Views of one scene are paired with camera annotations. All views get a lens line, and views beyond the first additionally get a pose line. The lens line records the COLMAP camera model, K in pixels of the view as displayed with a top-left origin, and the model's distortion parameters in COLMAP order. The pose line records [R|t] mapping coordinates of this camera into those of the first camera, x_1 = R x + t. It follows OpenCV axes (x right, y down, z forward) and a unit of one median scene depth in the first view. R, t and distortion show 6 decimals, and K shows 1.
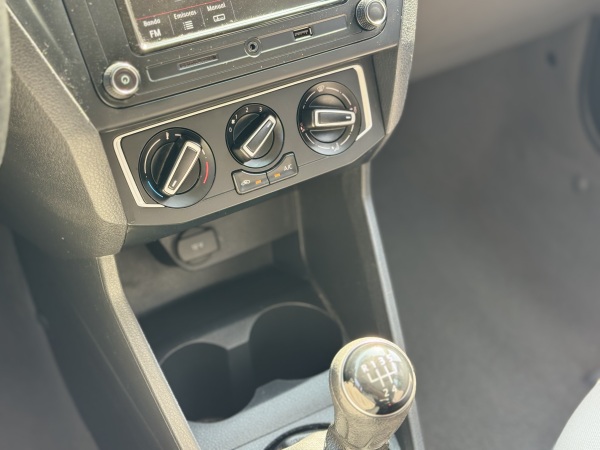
lens RADIAL K [[854.4, 0, 300.0], [0, 854.4, 225.0], [0, 0, 1]] dist [0.112299, -0.046449]
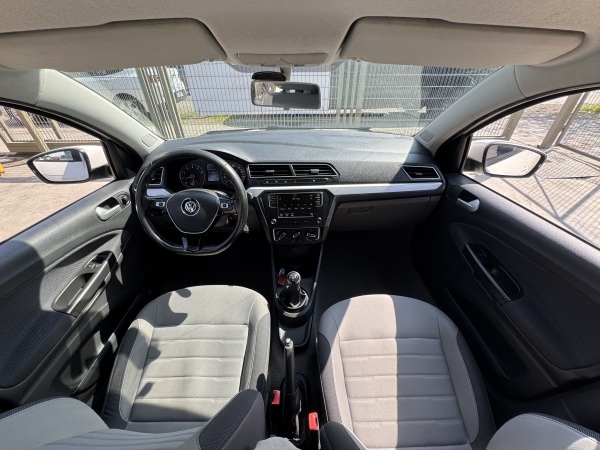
lens RADIAL K [[240.2, 0, 300.0], [0, 240.2, 225.0], [0, 0, 1]] dist [-0.000034, -0.000013]
pose [[0.864894, 0.275373, -0.419675, 0.675849], [-0.295463, 0.955188, 0.017844, -0.209319], [0.405782, 0.108565, 0.907499, -0.541908]]
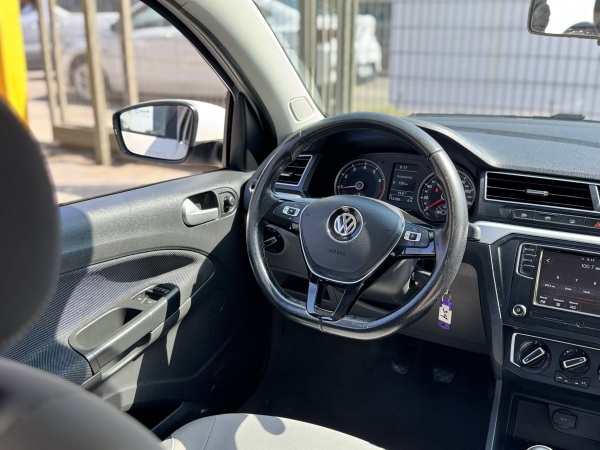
lens RADIAL K [[661.6, 0, 300.0], [0, 661.6, 225.0], [0, 0, 1]] dist [0.186015, -0.449500]
pose [[0.511559, 0.259413, -0.819153, 0.954351], [-0.528714, 0.846526, -0.062099, 0.083657], [0.677325, 0.464865, 0.570203, -0.676578]]
